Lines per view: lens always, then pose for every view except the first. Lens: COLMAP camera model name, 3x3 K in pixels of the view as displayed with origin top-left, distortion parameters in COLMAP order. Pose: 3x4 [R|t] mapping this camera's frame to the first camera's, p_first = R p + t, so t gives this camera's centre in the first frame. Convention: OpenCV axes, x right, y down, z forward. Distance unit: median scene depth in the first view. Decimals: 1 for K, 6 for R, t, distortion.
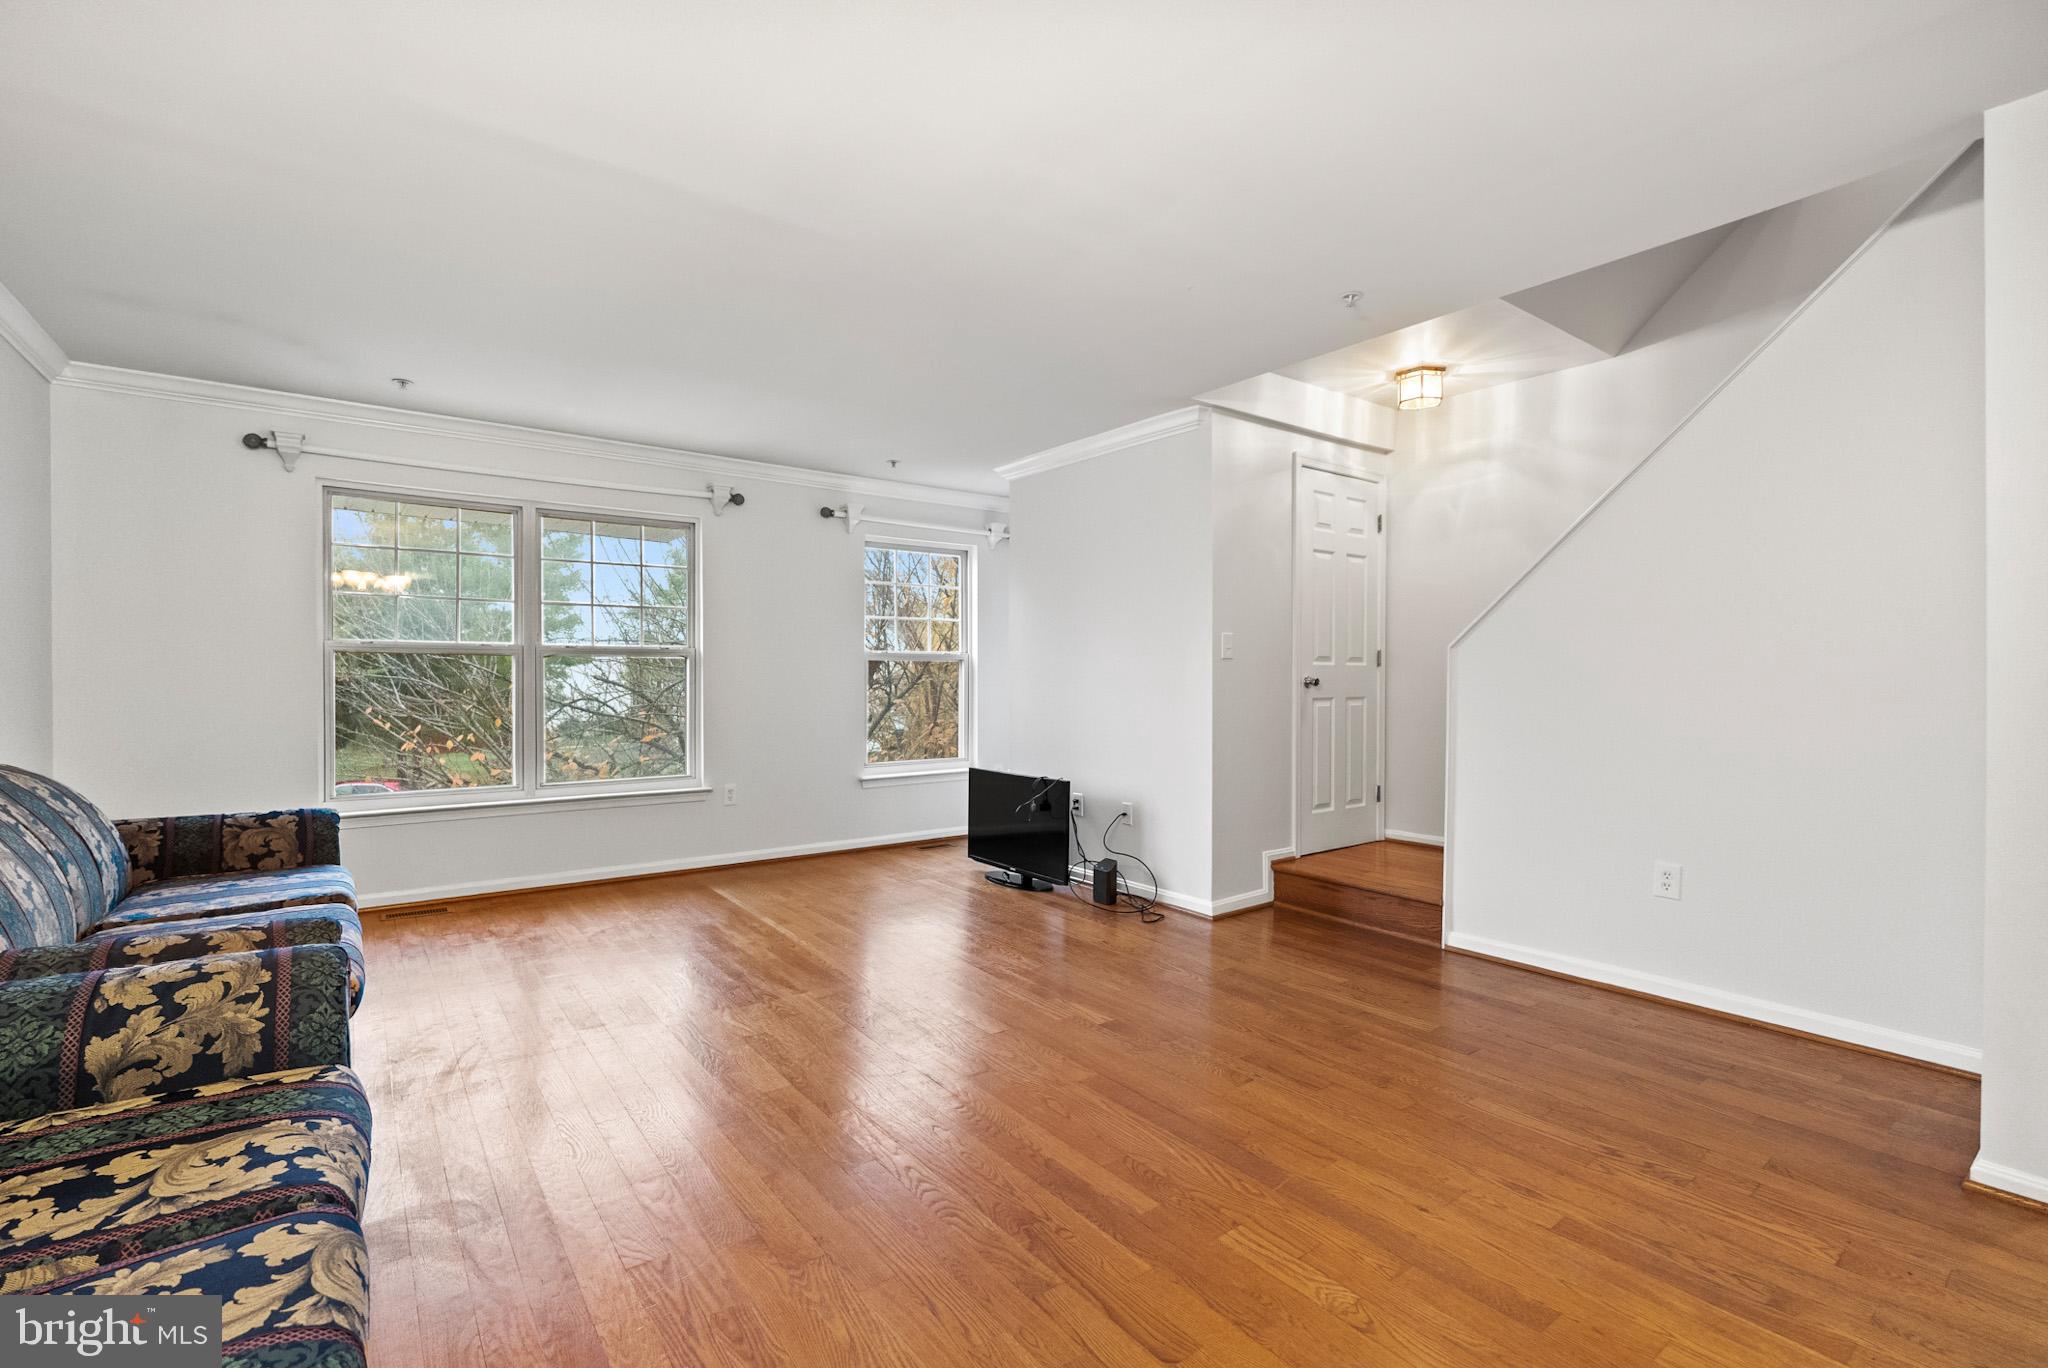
lens RADIAL K [[920.0, 0, 1015.2], [0, 920.0, 671.5], [0, 0, 1]] dist [-0.010548, 0.001839]
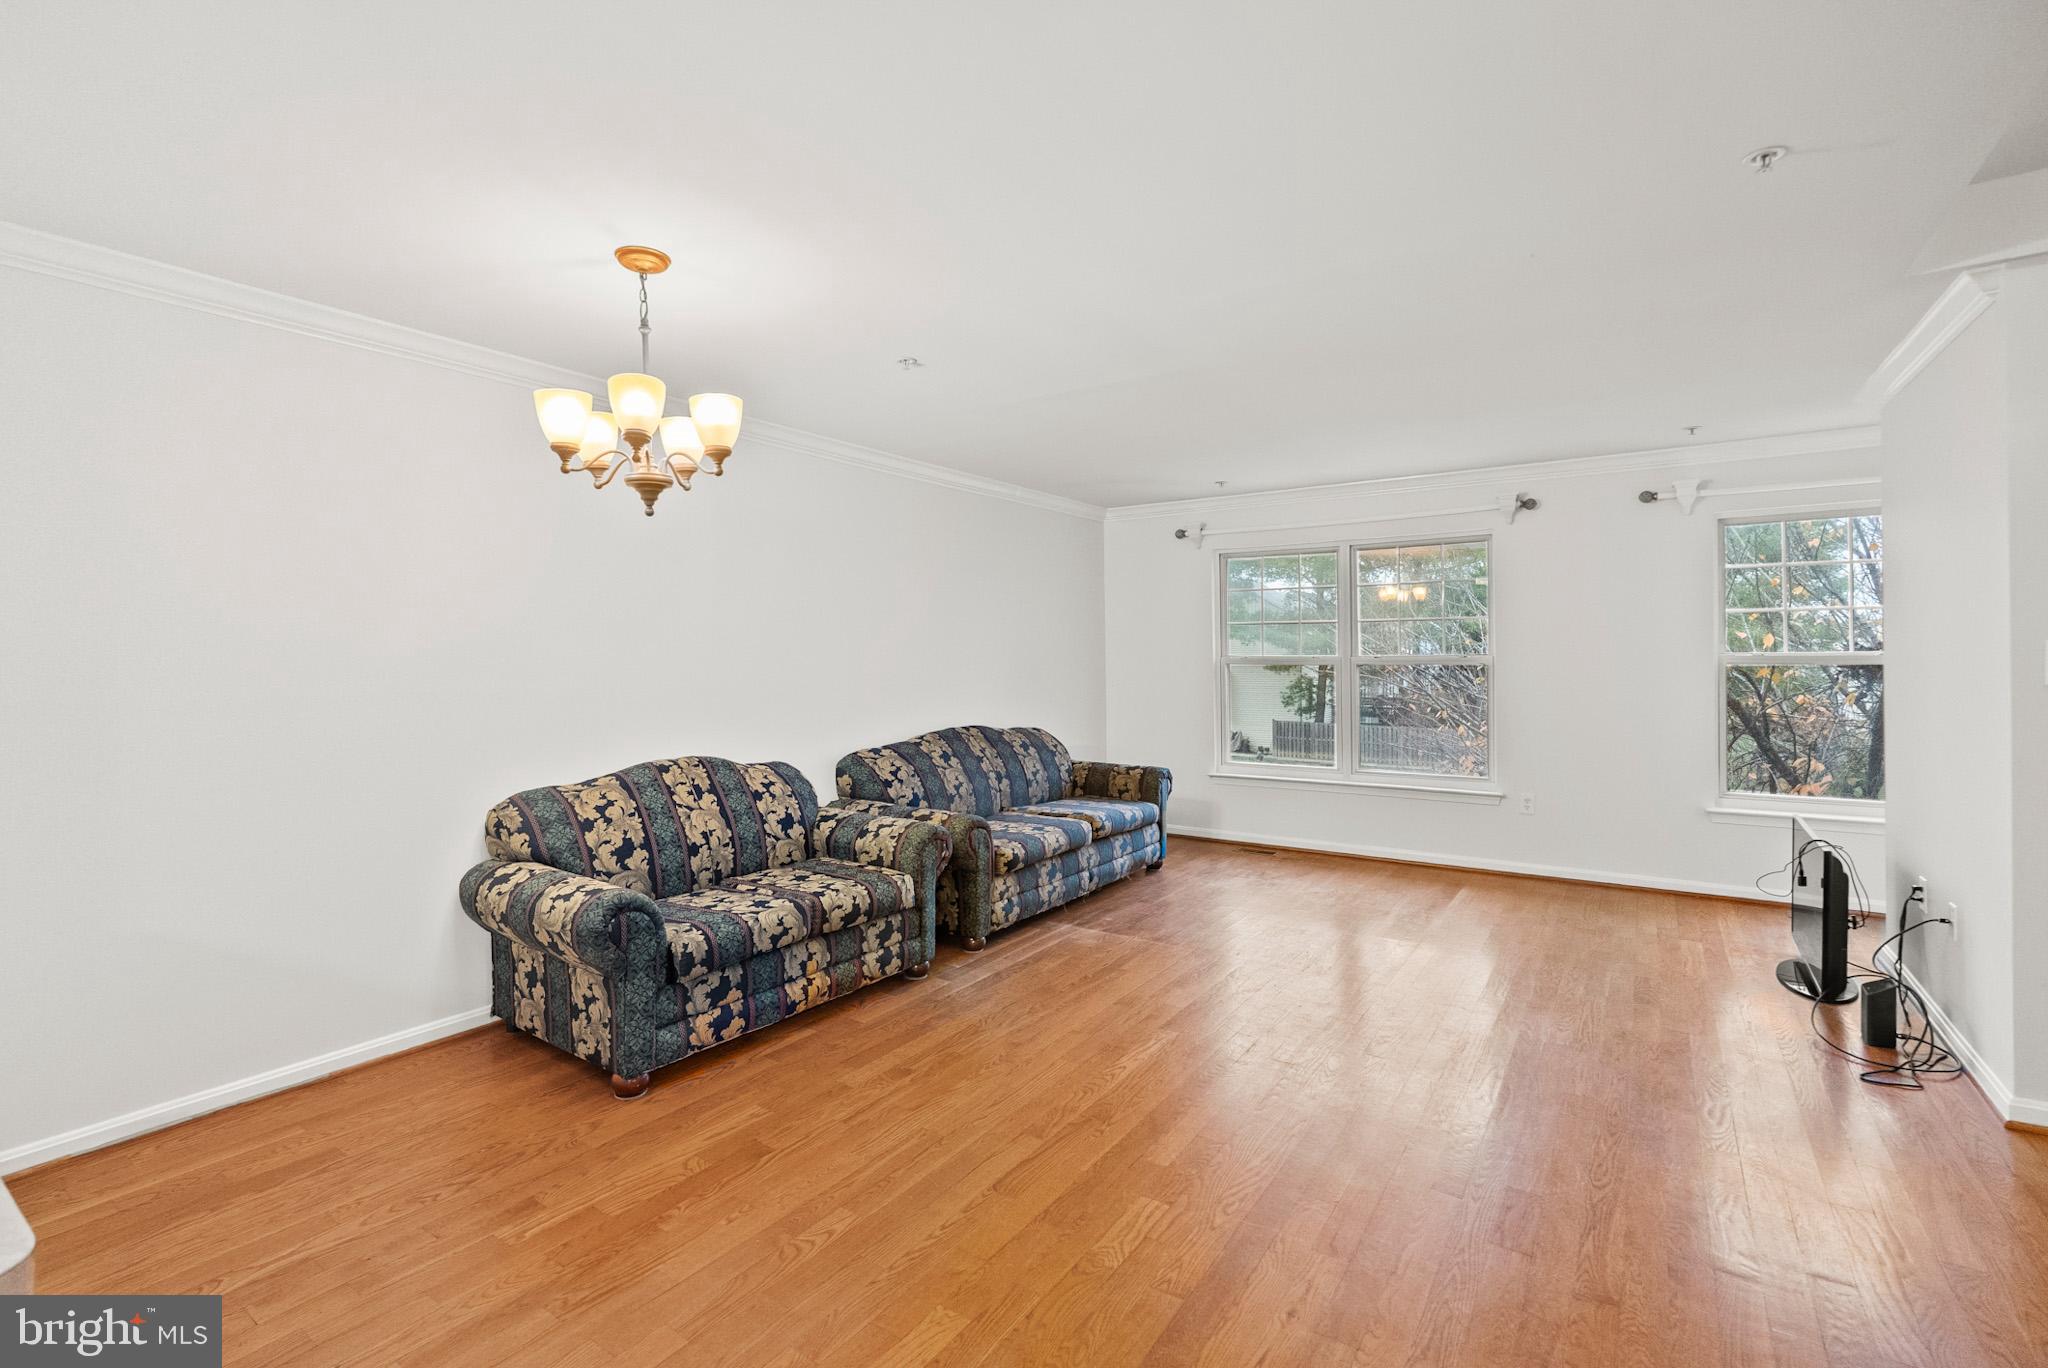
lens RADIAL K [[920.0, 0, 1000.4], [0, 920.0, 655.5], [0, 0, 1]] dist [-0.010548, 0.001839]
pose [[0.301247, -0.003213, -0.953541, 0.619687], [0.015452, 0.999879, 0.001512, -0.047976], [0.953421, -0.015189, 0.301260, 0.217620]]
